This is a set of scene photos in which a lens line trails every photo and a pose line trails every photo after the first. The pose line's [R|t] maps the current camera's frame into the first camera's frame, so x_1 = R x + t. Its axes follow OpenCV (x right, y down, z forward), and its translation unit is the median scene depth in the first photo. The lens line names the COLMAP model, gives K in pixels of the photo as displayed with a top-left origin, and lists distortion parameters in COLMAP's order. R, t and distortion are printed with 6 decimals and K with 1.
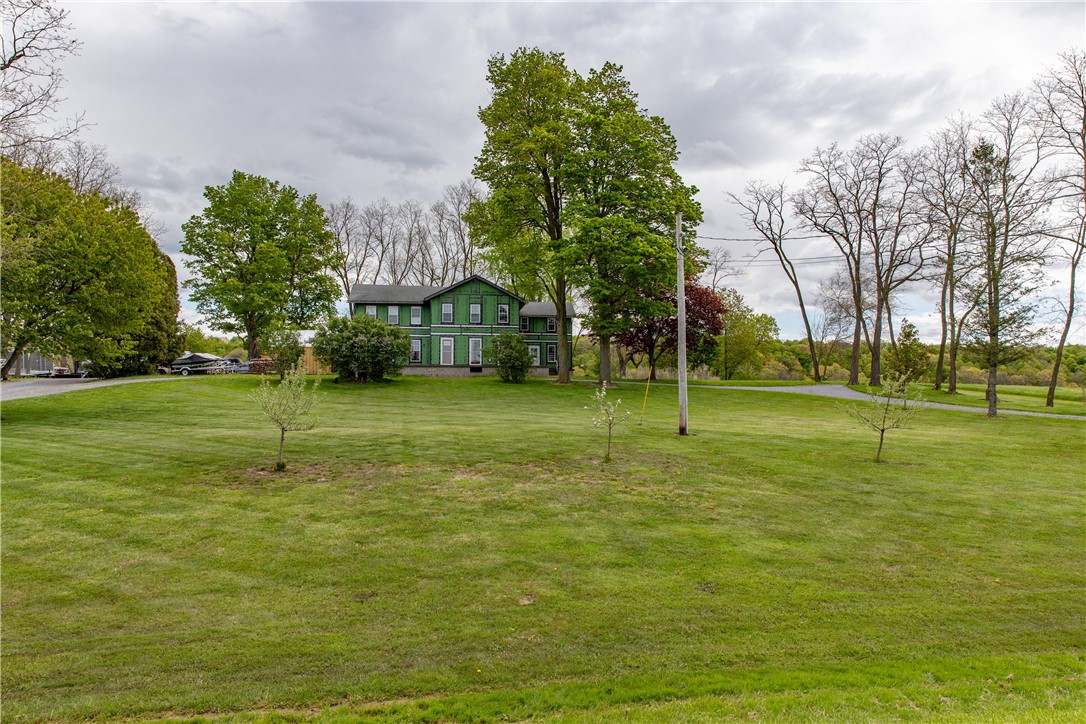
lens RADIAL K [[732.6, 0, 543.0], [0, 732.6, 362.0], [0, 0, 1]] dist [0.019196, 0.000880]
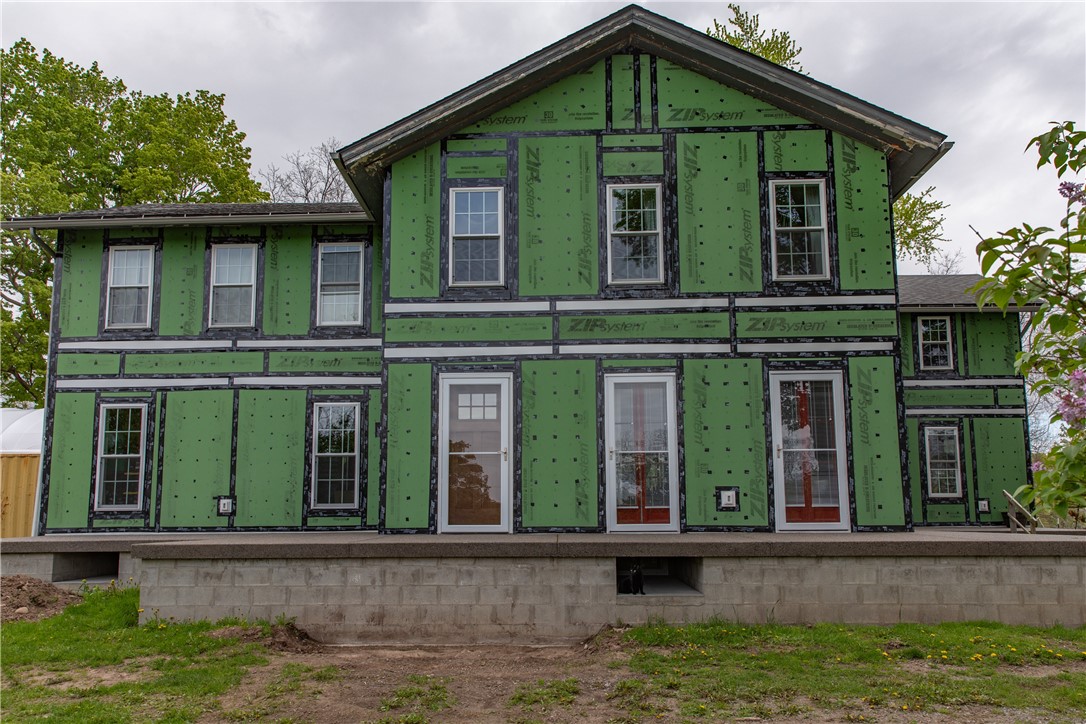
lens RADIAL K [[752.9, 0, 540.8], [0, 752.9, 440.3], [0, 0, 1]] dist [0.001017, 0.000792]
pose [[0.984991, -0.026388, -0.170575, -0.085201], [0.015744, 0.997861, -0.063453, -0.005897], [0.171884, 0.059815, 0.983300, 0.824360]]
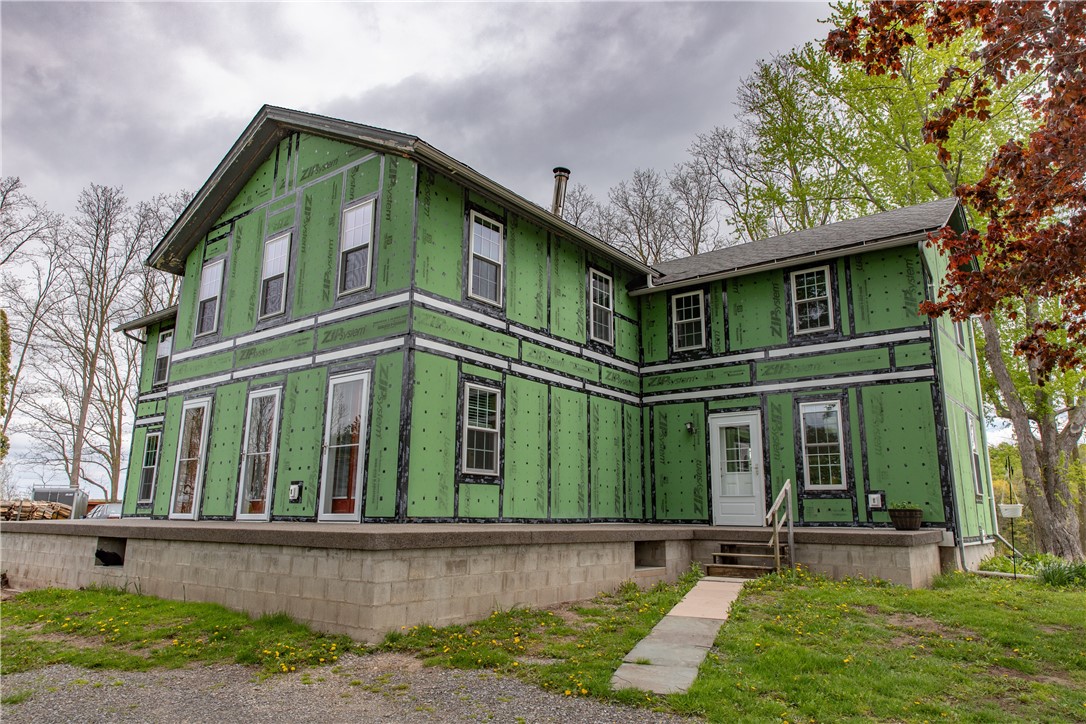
lens RADIAL K [[732.6, 0, 543.0], [0, 732.6, 362.0], [0, 0, 1]] dist [0.019196, 0.000880]
pose [[0.697469, -0.146796, -0.701419, 0.111842], [0.023121, 0.982894, -0.182714, 0.000388], [0.716242, 0.111219, 0.688932, 0.911678]]
